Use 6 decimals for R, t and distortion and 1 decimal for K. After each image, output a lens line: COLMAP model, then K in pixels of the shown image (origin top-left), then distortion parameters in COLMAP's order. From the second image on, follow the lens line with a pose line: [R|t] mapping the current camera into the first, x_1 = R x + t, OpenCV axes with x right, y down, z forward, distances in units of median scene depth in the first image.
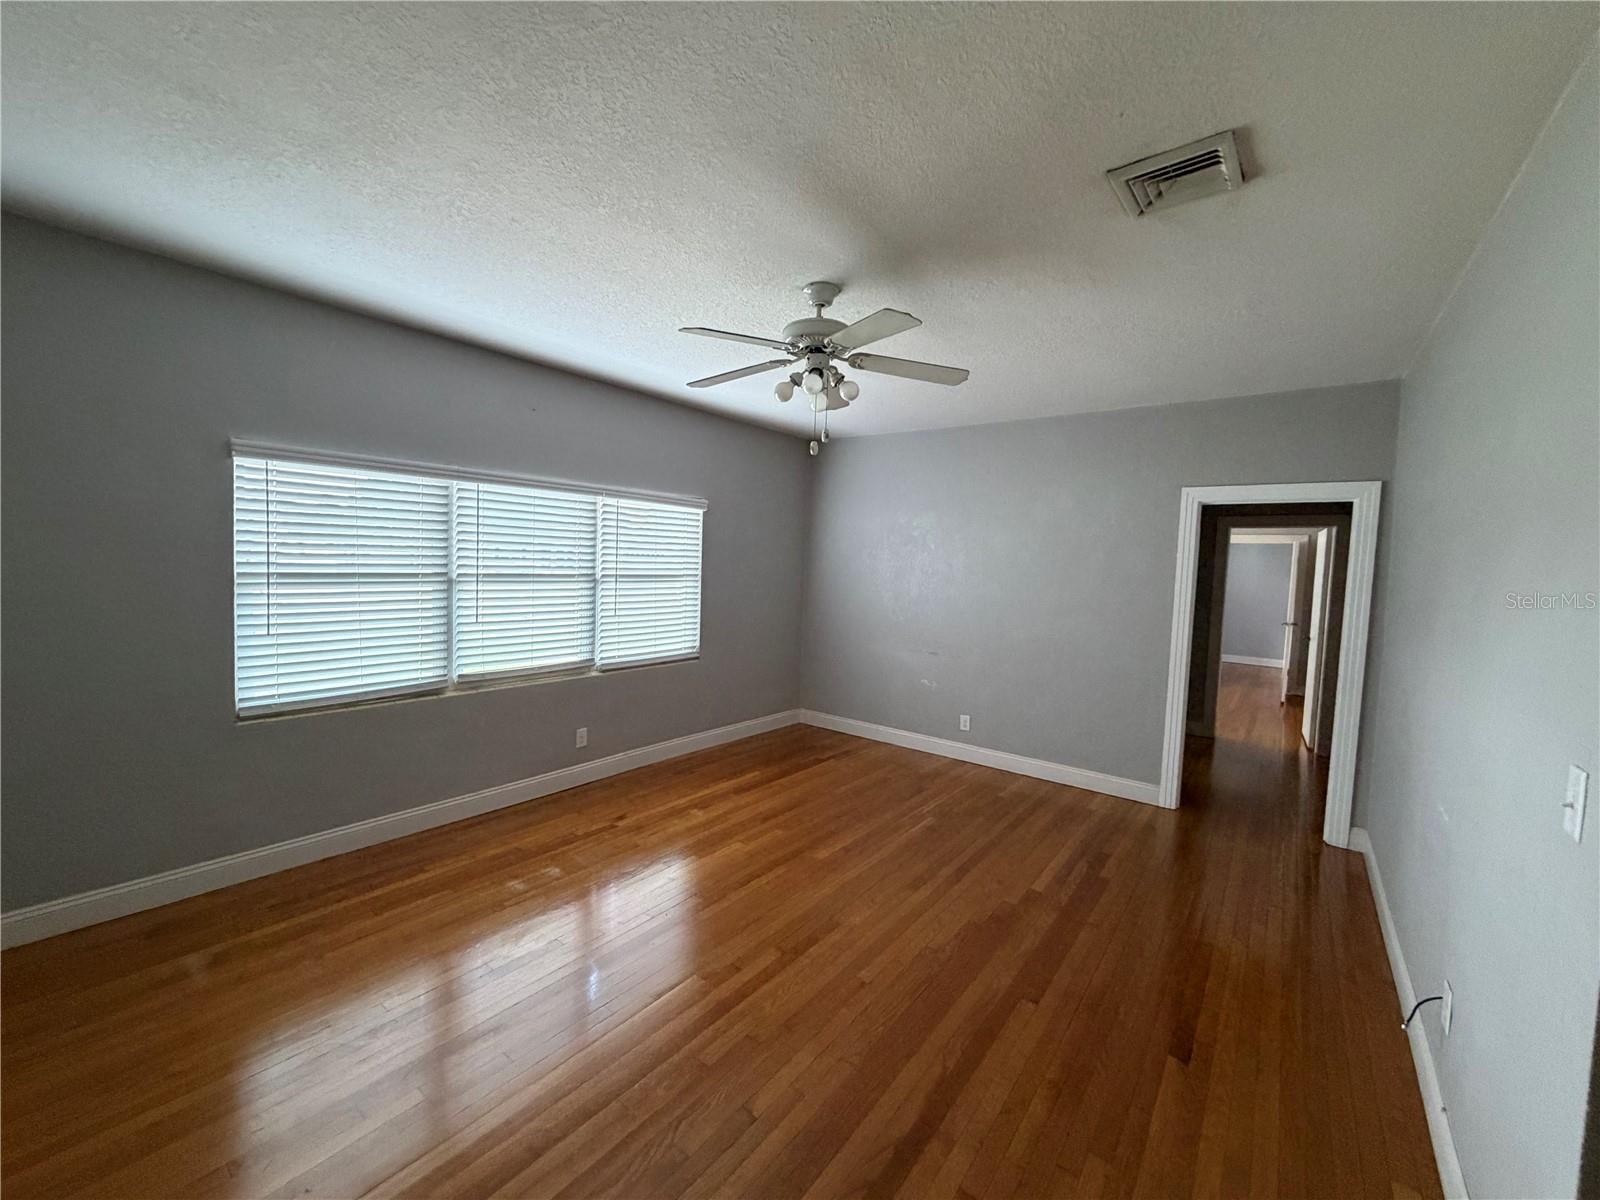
lens RADIAL K [[640.8, 0, 796.8], [0, 640.8, 602.2], [0, 0, 1]] dist [-0.002388, 0.000837]
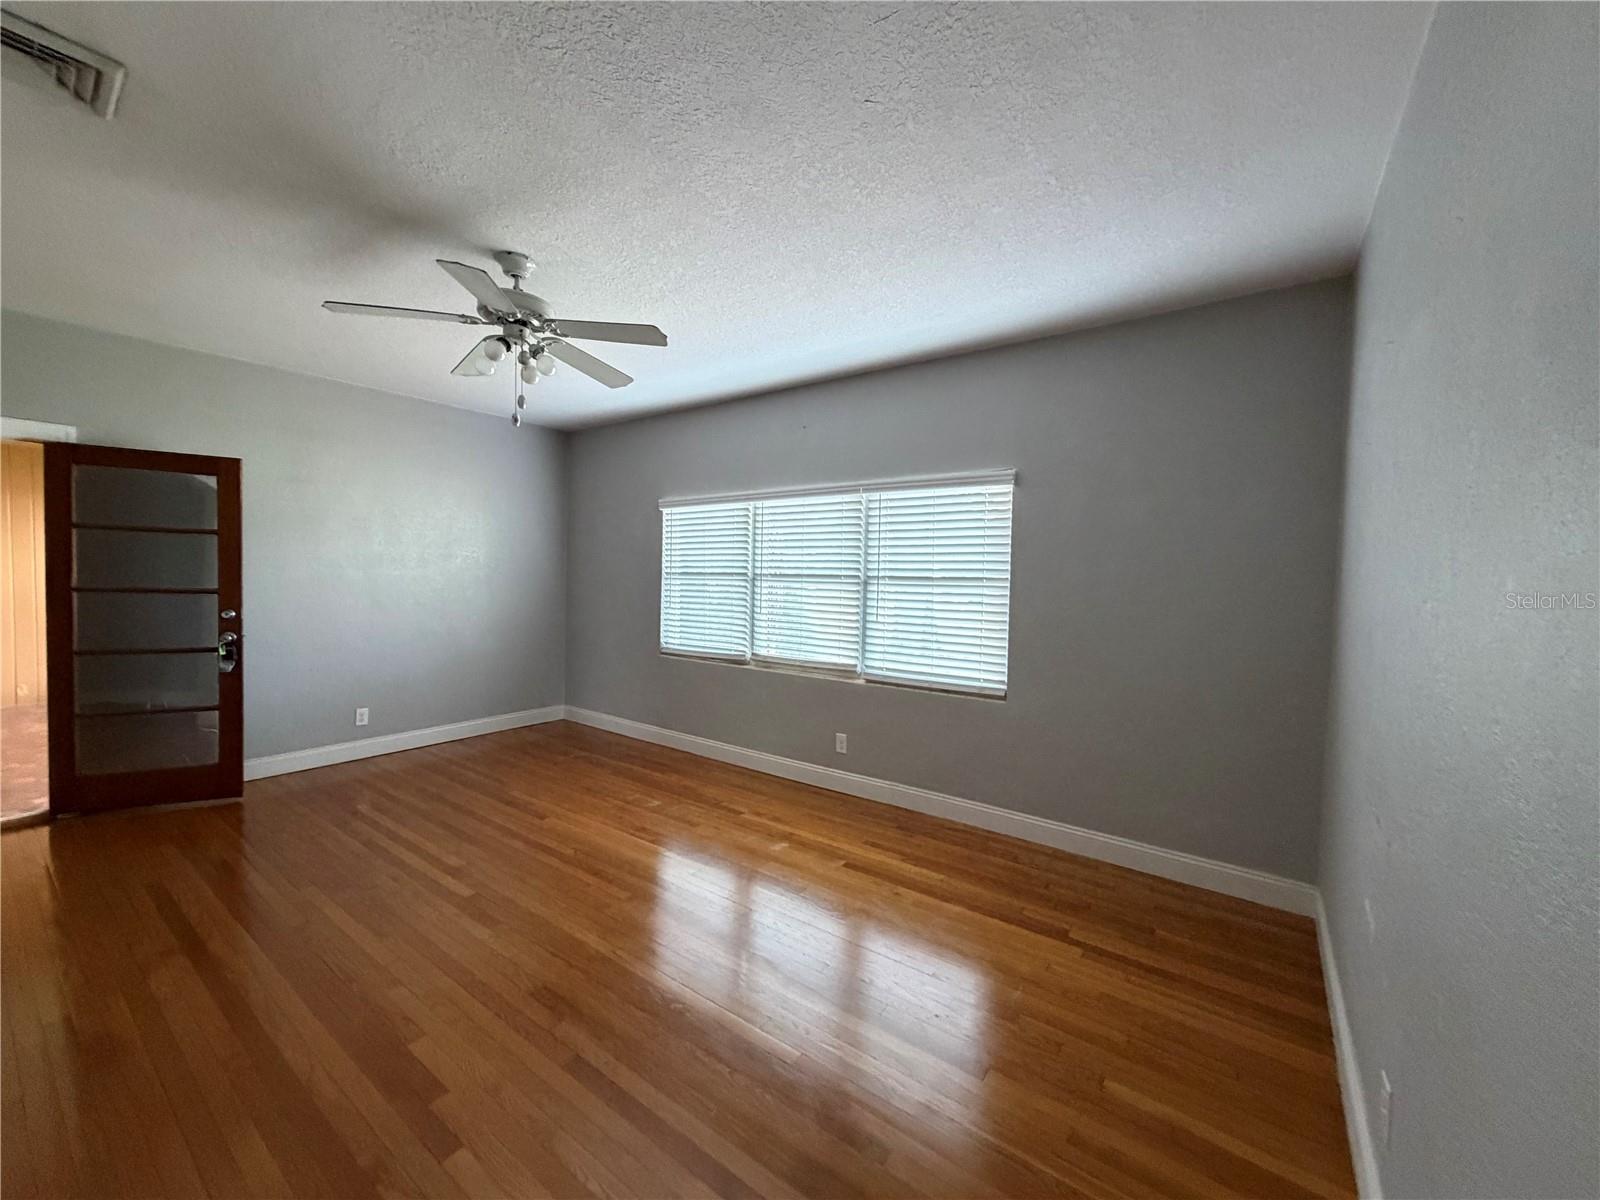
lens RADIAL K [[640.8, 0, 699.7], [0, 640.8, 579.2], [0, 0, 1]] dist [-0.002388, 0.000837]
pose [[-0.046772, 0.005486, -0.998891, 0.633187], [-0.060948, 0.998106, 0.008336, -0.031689], [0.997044, 0.061270, -0.046349, 0.797989]]
